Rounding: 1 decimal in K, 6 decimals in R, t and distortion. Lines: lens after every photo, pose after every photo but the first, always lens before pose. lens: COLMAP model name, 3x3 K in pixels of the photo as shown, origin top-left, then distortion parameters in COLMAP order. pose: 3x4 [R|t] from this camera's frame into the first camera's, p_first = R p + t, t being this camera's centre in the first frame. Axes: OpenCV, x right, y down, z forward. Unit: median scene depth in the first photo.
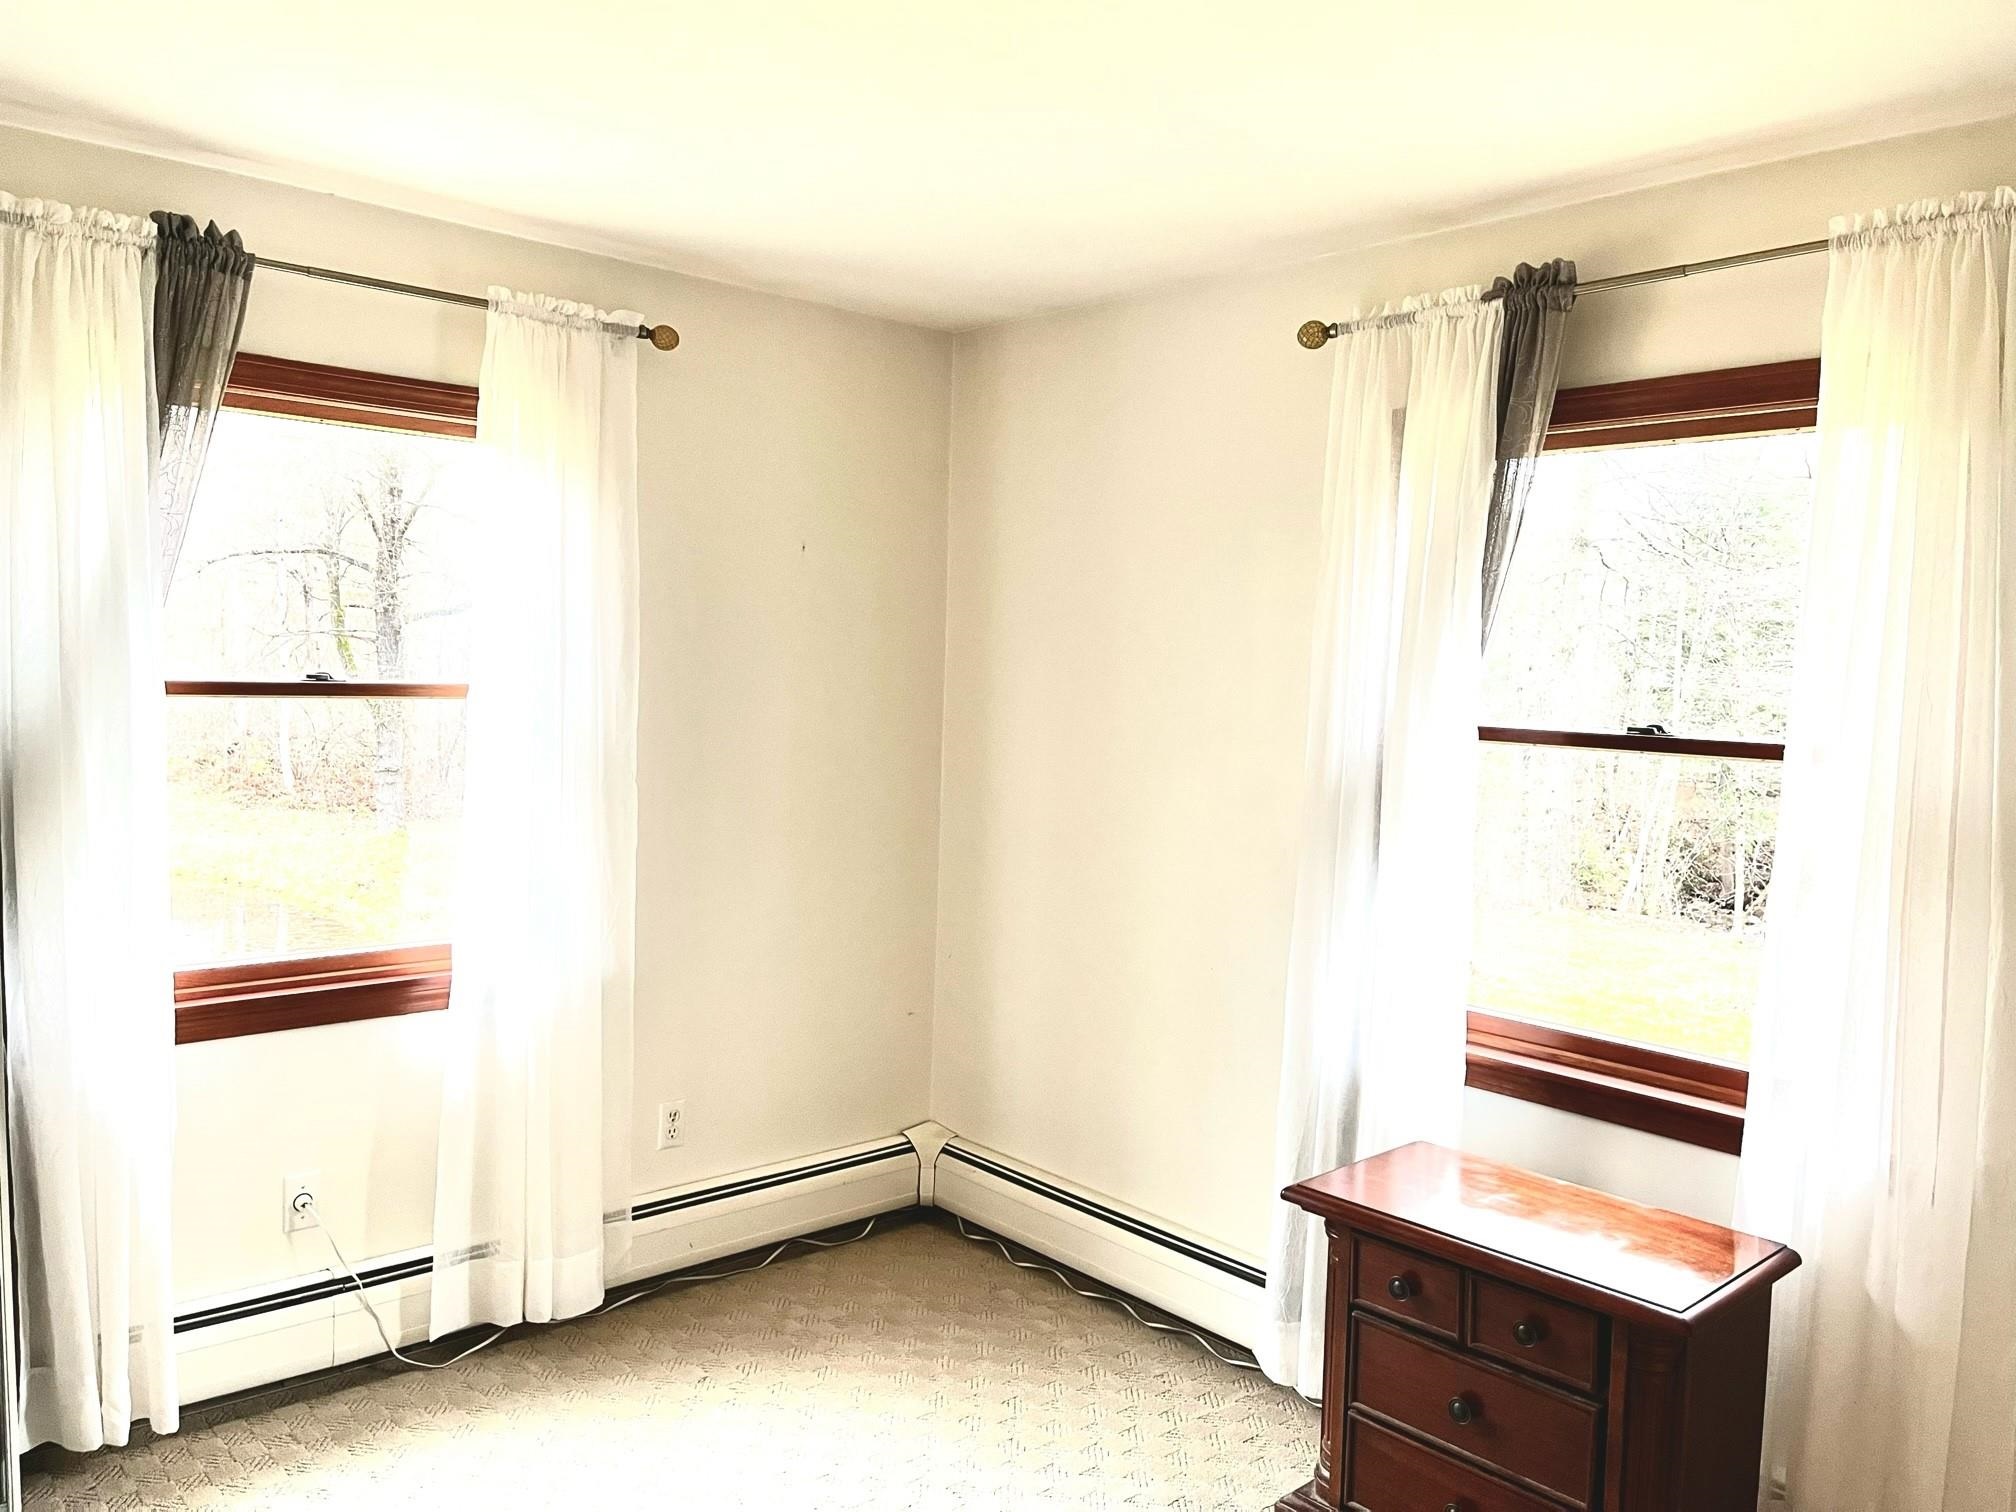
lens RADIAL K [[1519.3, 0, 994.8], [0, 1519.3, 753.8], [0, 0, 1]] dist [0.058377, -0.065618]
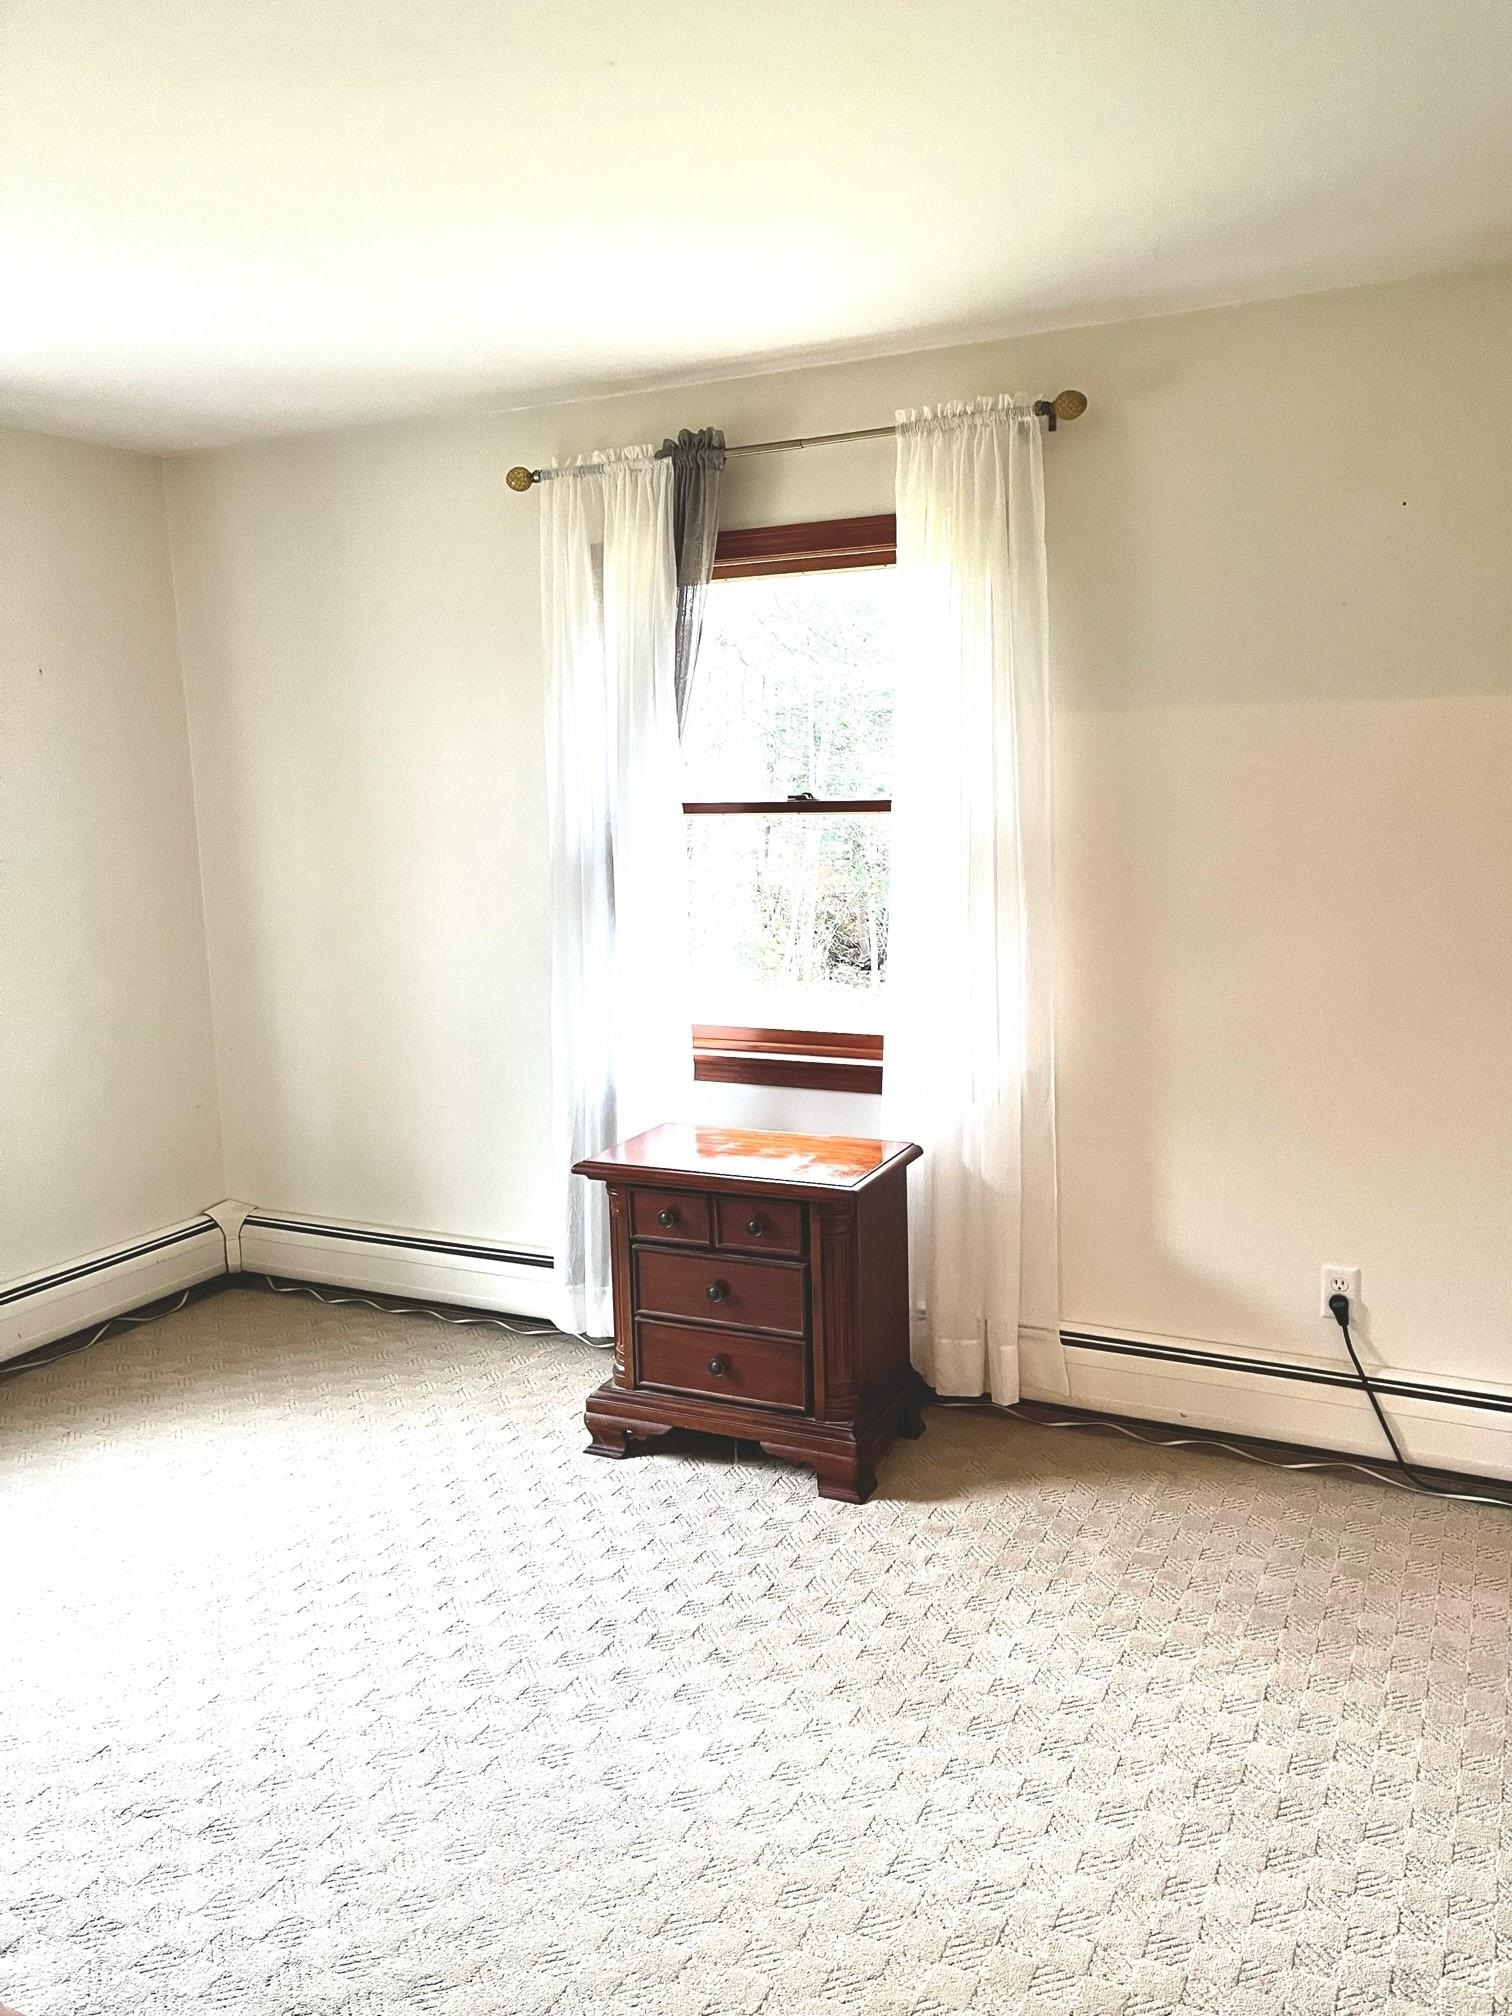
lens RADIAL K [[1519.3, 0, 762.0], [0, 1519.3, 1013.9], [0, 0, 1]] dist [0.058377, -0.065618]
pose [[0.924795, -0.111470, 0.363770, -0.103925], [0.074933, 0.990754, 0.113100, 0.018266], [-0.373014, -0.077336, 0.924597, -0.216660]]
